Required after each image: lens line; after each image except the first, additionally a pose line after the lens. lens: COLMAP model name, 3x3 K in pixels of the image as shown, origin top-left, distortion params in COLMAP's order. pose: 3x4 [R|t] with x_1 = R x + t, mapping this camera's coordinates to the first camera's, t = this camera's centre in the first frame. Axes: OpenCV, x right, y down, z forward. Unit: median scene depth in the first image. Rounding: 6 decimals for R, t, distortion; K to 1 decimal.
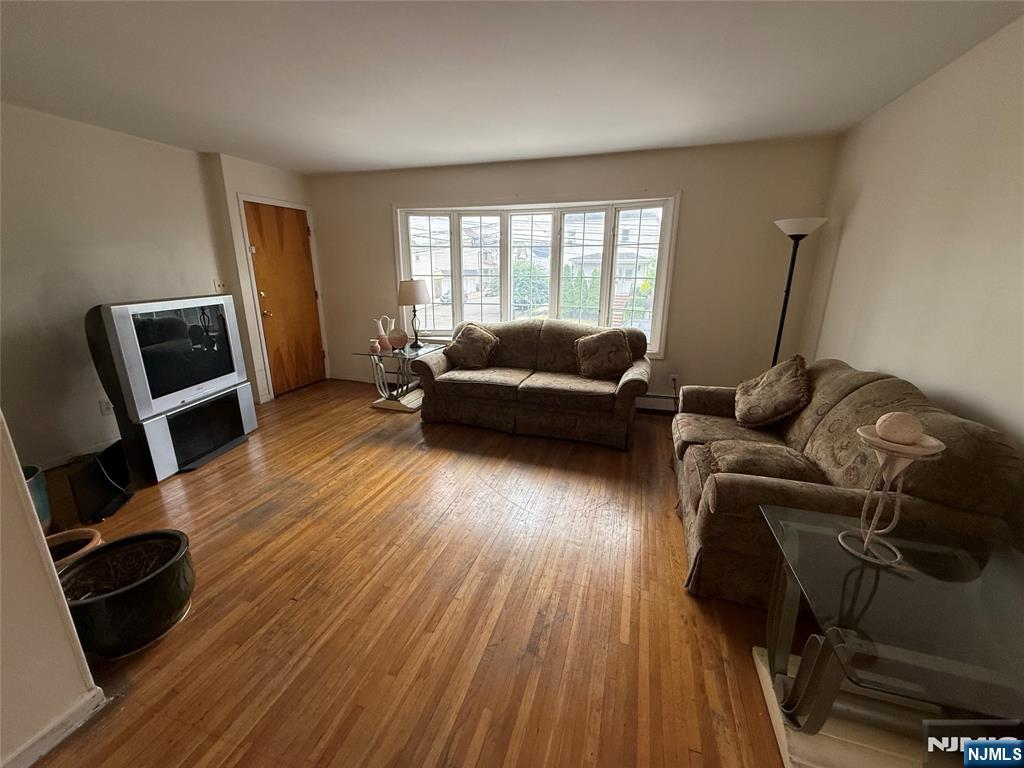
lens RADIAL K [[409.0, 0, 507.5], [0, 409.0, 382.0], [0, 0, 1]] dist [0.000683, -0.000025]
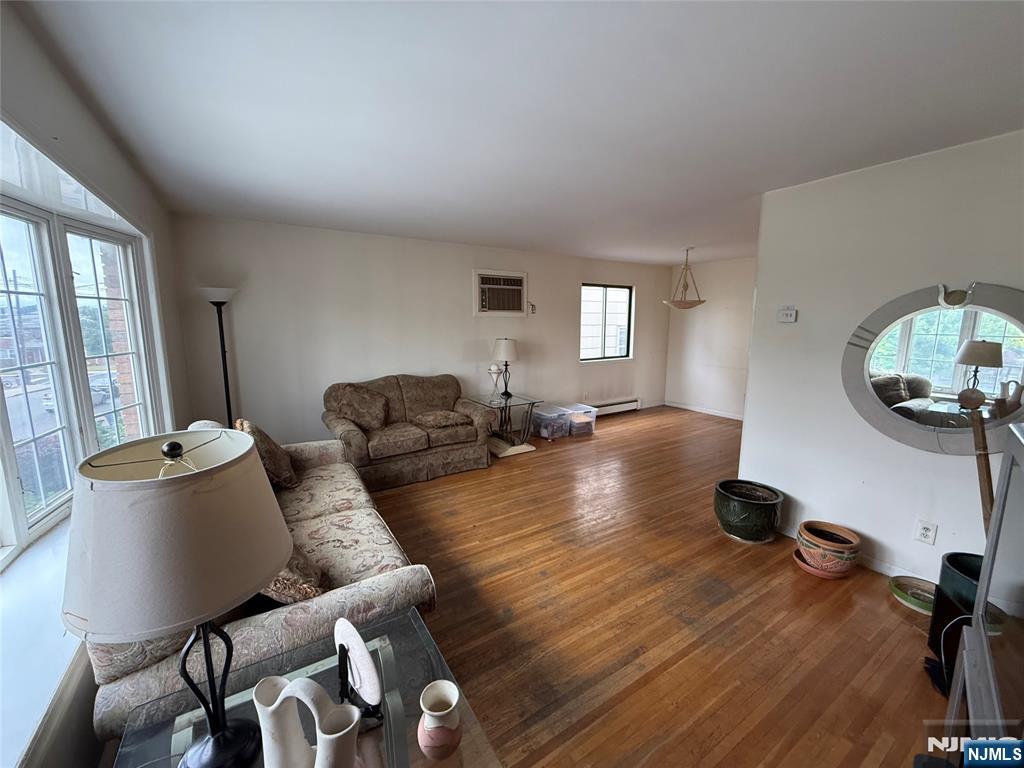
lens RADIAL K [[409.0, 0, 507.5], [0, 409.0, 382.0], [0, 0, 1]] dist [0.000683, -0.000025]
pose [[-0.767731, -0.100216, 0.632887, -0.645370], [0.170391, 0.920205, 0.352406, -0.443200], [-0.617702, 0.378391, -0.689394, 1.446307]]
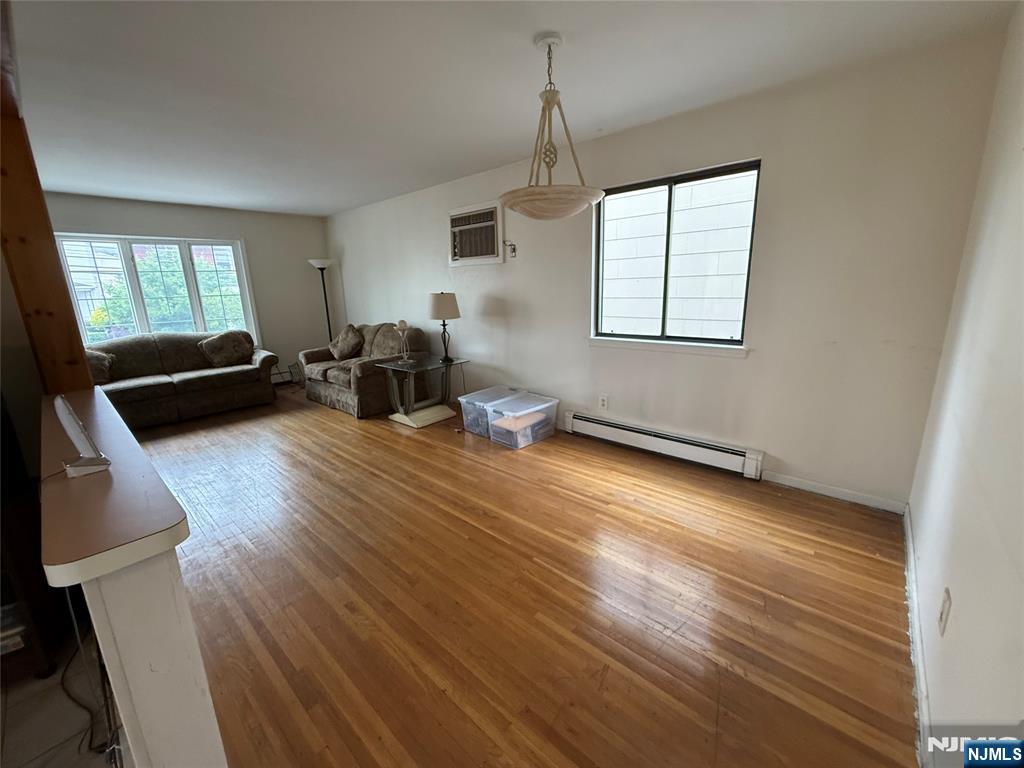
lens RADIAL K [[409.0, 0, 507.5], [0, 409.0, 382.0], [0, 0, 1]] dist [0.000683, -0.000025]
pose [[0.409433, -0.223566, 0.884524, -0.772317], [0.274298, 0.954820, 0.114365, 0.172701], [-0.870130, 0.195798, 0.452258, -0.527663]]
